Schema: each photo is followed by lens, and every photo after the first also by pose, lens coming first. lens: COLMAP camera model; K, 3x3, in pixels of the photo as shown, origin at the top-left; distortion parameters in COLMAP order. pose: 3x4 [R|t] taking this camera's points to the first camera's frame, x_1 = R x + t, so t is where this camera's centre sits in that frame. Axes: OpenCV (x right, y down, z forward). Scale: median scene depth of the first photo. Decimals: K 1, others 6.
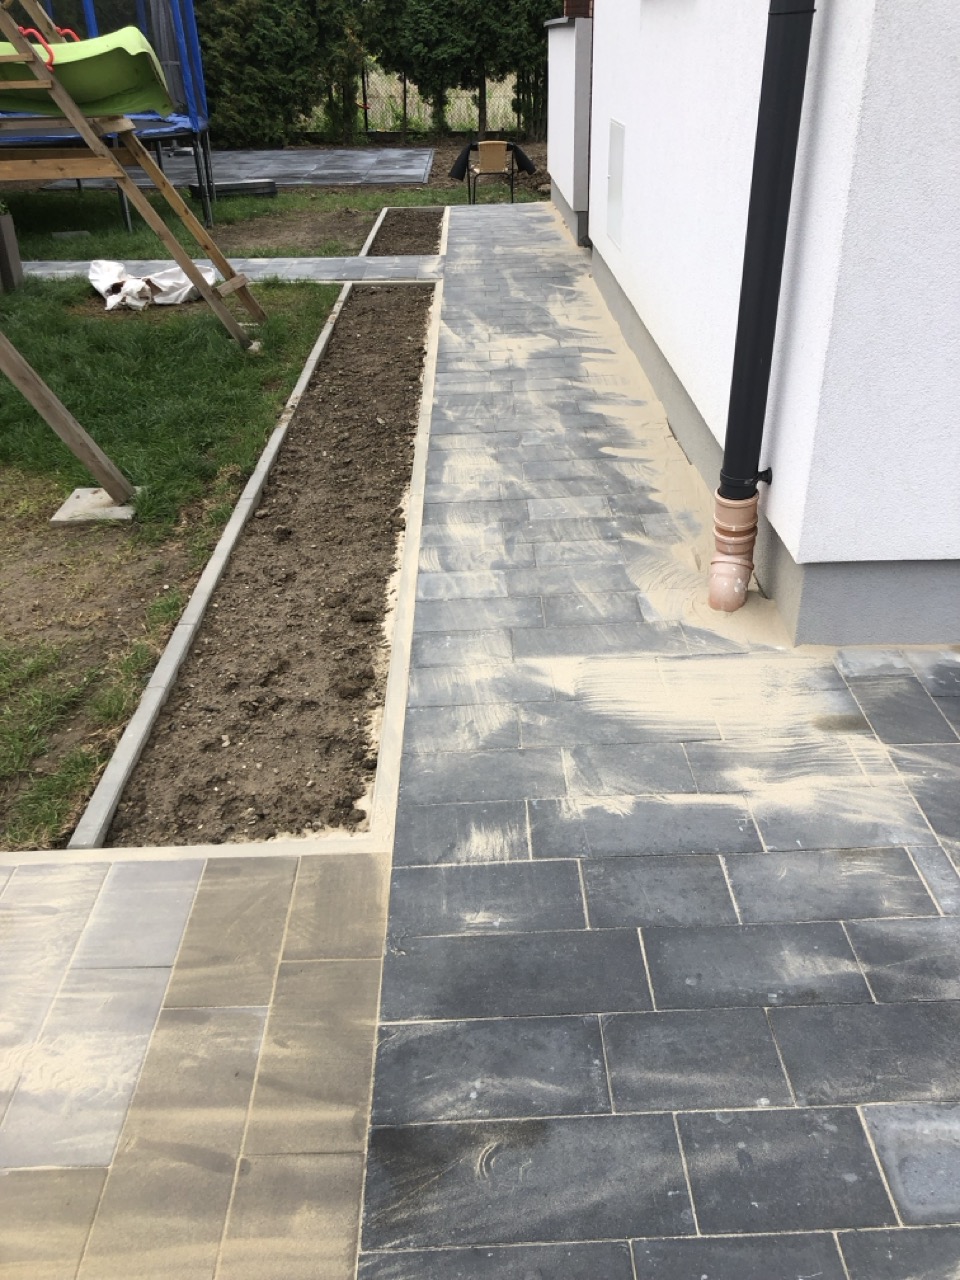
lens RADIAL K [[1035.3, 0, 489.6], [0, 1035.3, 641.0], [0, 0, 1]] dist [0.043825, -0.046907]
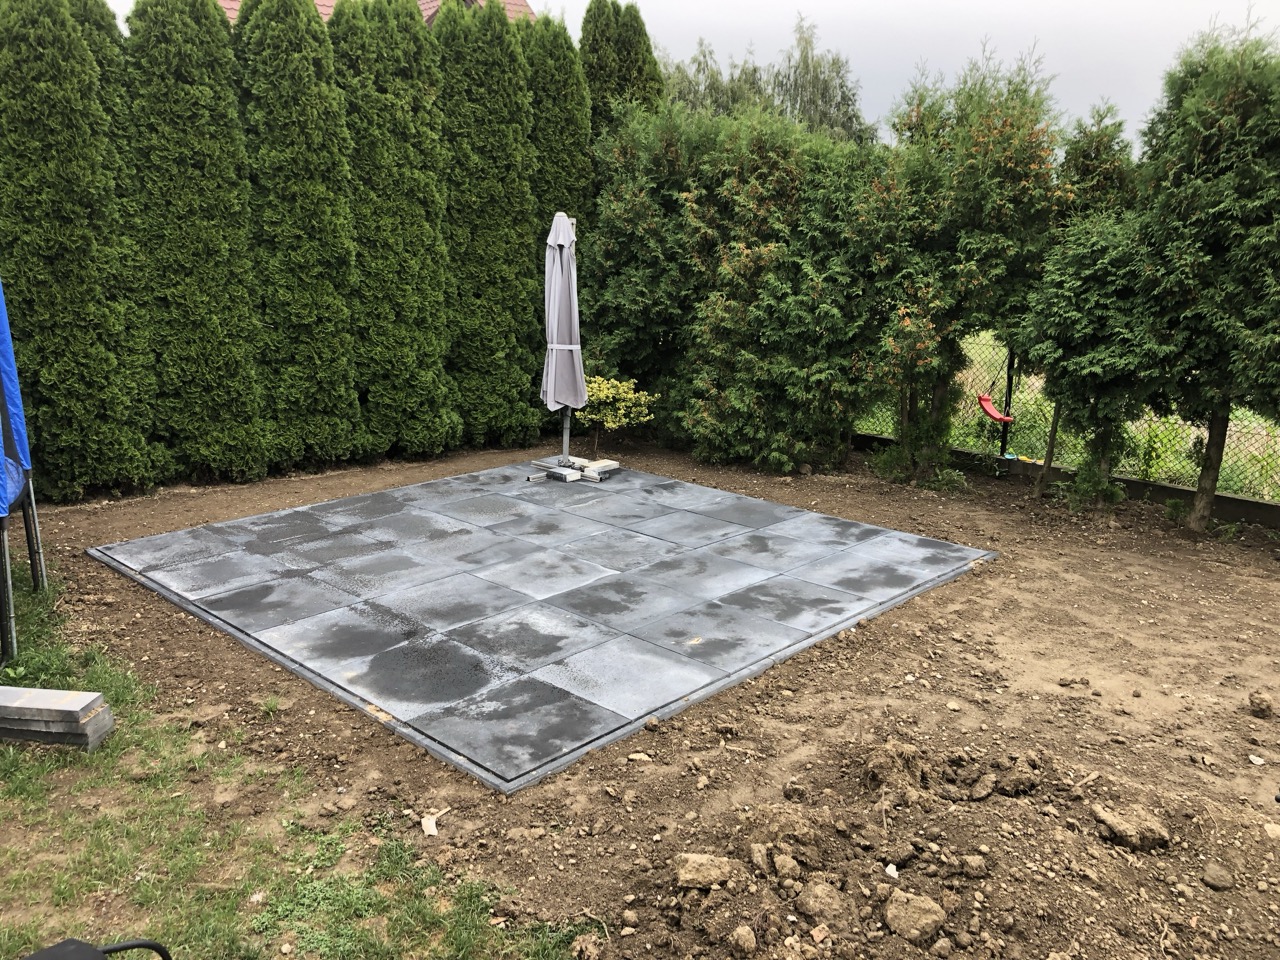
lens RADIAL K [[1035.3, 0, 628.7], [0, 1035.3, 473.4], [0, 0, 1]] dist [0.043825, -0.046907]
pose [[0.710819, 0.183403, -0.679044, 0.133474], [-0.367879, 0.919775, -0.136672, -0.378628], [0.599501, 0.346955, 0.721263, 0.557740]]
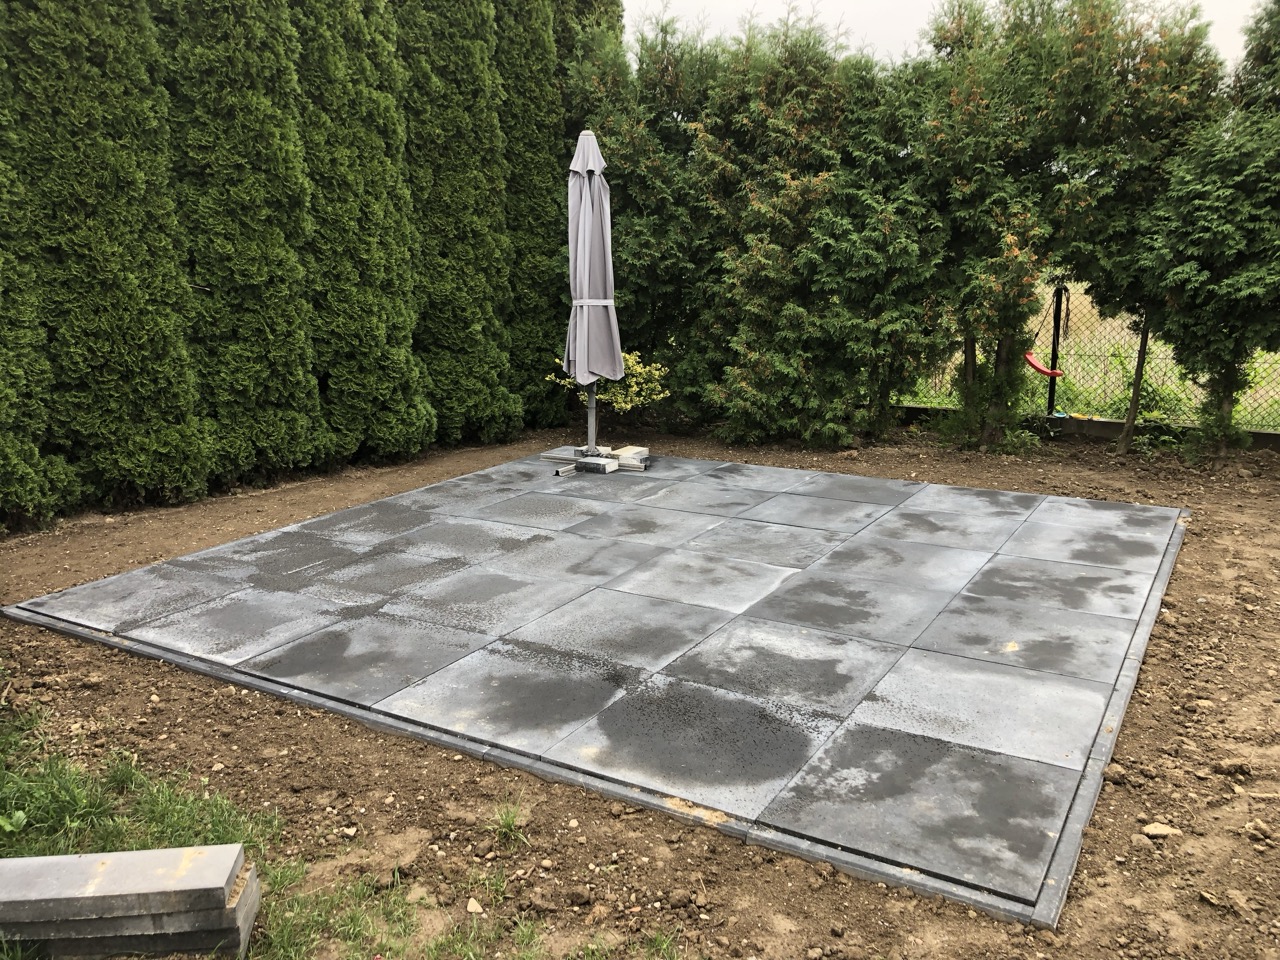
lens RADIAL K [[1035.3, 0, 627.5], [0, 1035.3, 478.8], [0, 0, 1]] dist [0.043825, -0.046907]
pose [[0.844796, 0.115919, -0.522382, -0.028680], [-0.262784, 0.940293, -0.216319, -0.341964], [0.466117, 0.320019, 0.824817, 0.579684]]
